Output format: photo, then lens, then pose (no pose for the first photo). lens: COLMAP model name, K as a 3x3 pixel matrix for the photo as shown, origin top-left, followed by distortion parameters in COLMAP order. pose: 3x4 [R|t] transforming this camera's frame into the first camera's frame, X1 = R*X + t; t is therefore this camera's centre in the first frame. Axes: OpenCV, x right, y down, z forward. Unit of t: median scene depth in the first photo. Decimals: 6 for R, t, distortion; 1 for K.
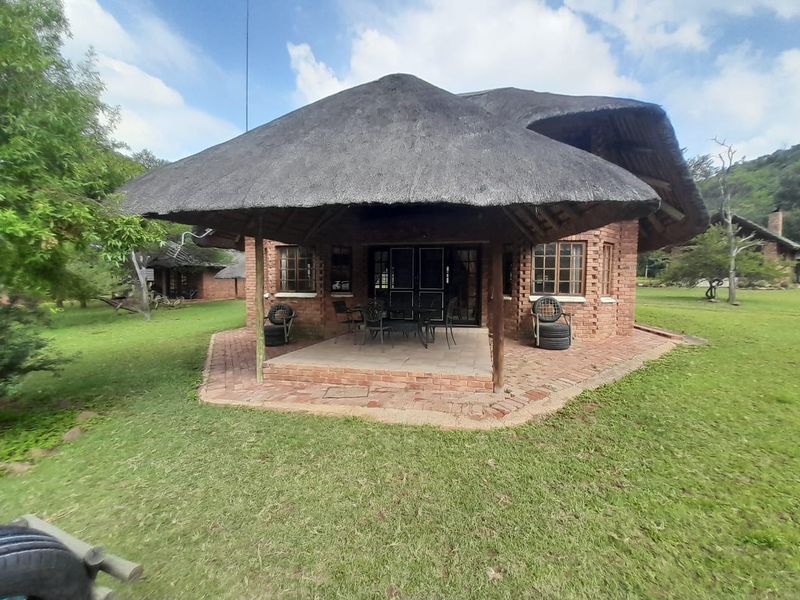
lens RADIAL K [[311.0, 0, 400.0], [0, 311.0, 300.0], [0, 0, 1]] dist [0.000250, -0.008725]
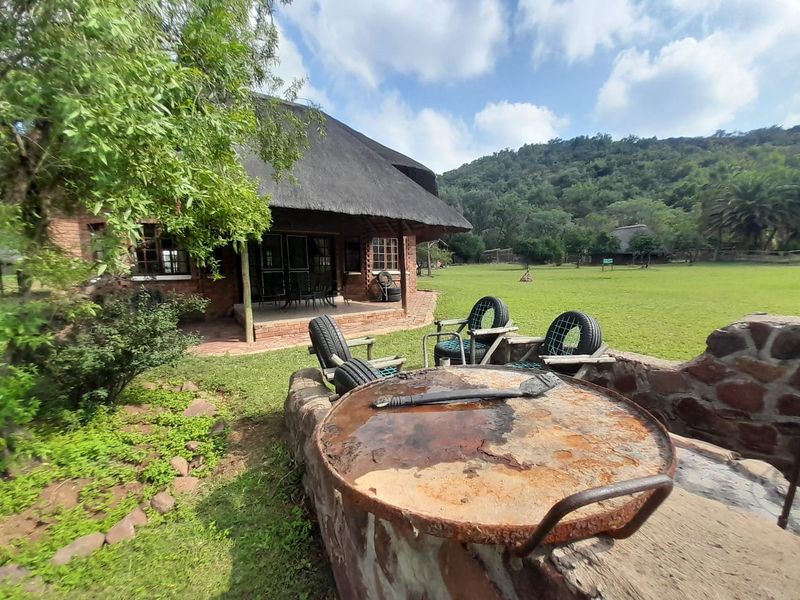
lens RADIAL K [[311.0, 0, 400.0], [0, 311.0, 300.0], [0, 0, 1]] dist [0.000250, -0.008725]
pose [[0.679284, -0.090567, 0.728266, -0.631796], [0.058083, 0.995878, 0.069671, 0.029578], [-0.731574, -0.005026, 0.681744, -0.160789]]
